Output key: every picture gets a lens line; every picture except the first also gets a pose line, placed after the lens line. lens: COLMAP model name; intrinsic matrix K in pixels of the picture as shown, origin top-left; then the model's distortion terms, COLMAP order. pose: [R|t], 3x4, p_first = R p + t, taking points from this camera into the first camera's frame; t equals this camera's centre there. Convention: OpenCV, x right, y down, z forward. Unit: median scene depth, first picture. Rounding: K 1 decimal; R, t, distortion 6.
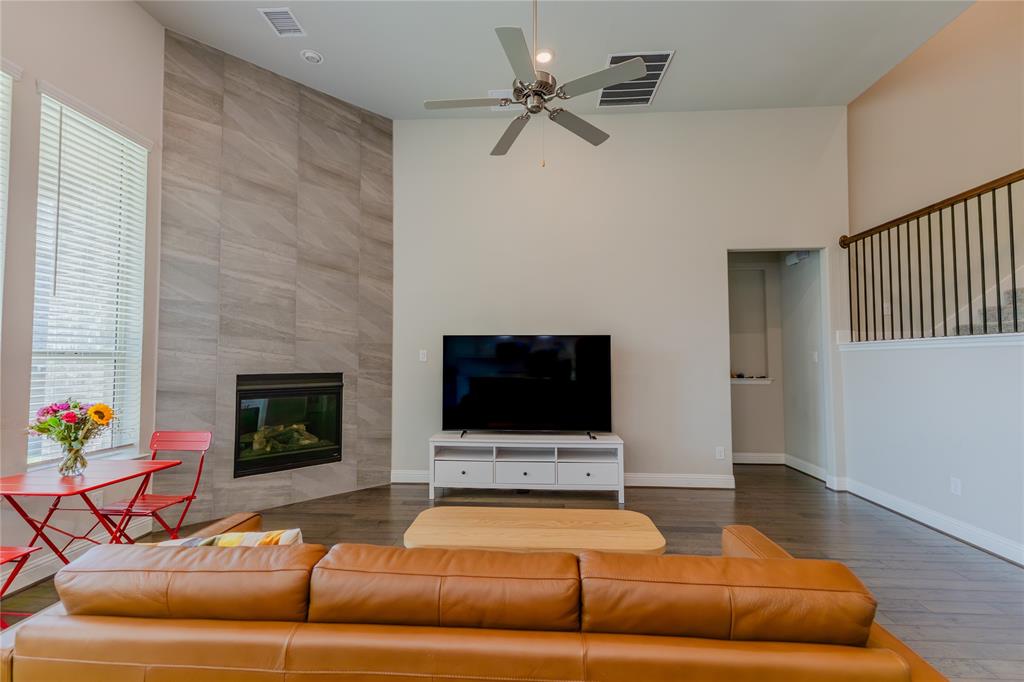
lens RADIAL K [[438.6, 0, 522.3], [0, 438.6, 342.4], [0, 0, 1]] dist [-0.002599, 0.000041]
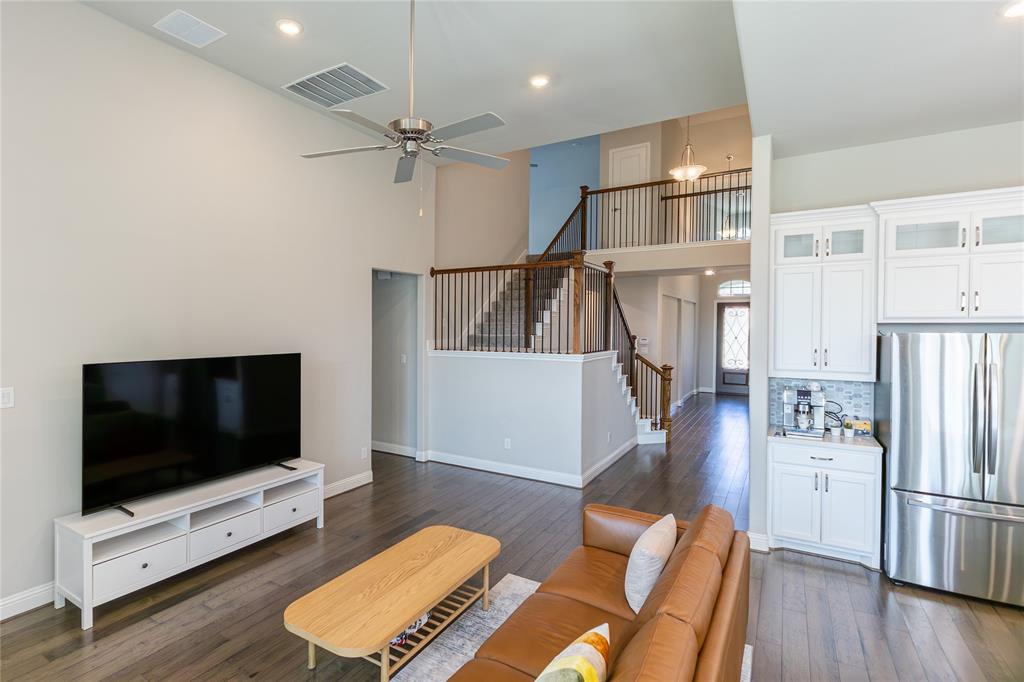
lens RADIAL K [[499.3, 0, 447.6], [0, 499.3, 336.2], [0, 0, 1]] dist [-0.005188, 0.000321]
pose [[0.512369, -0.024391, 0.858419, -0.572757], [-0.031646, 0.998381, 0.047256, -0.122017], [-0.858182, -0.051378, 0.510767, 0.214200]]
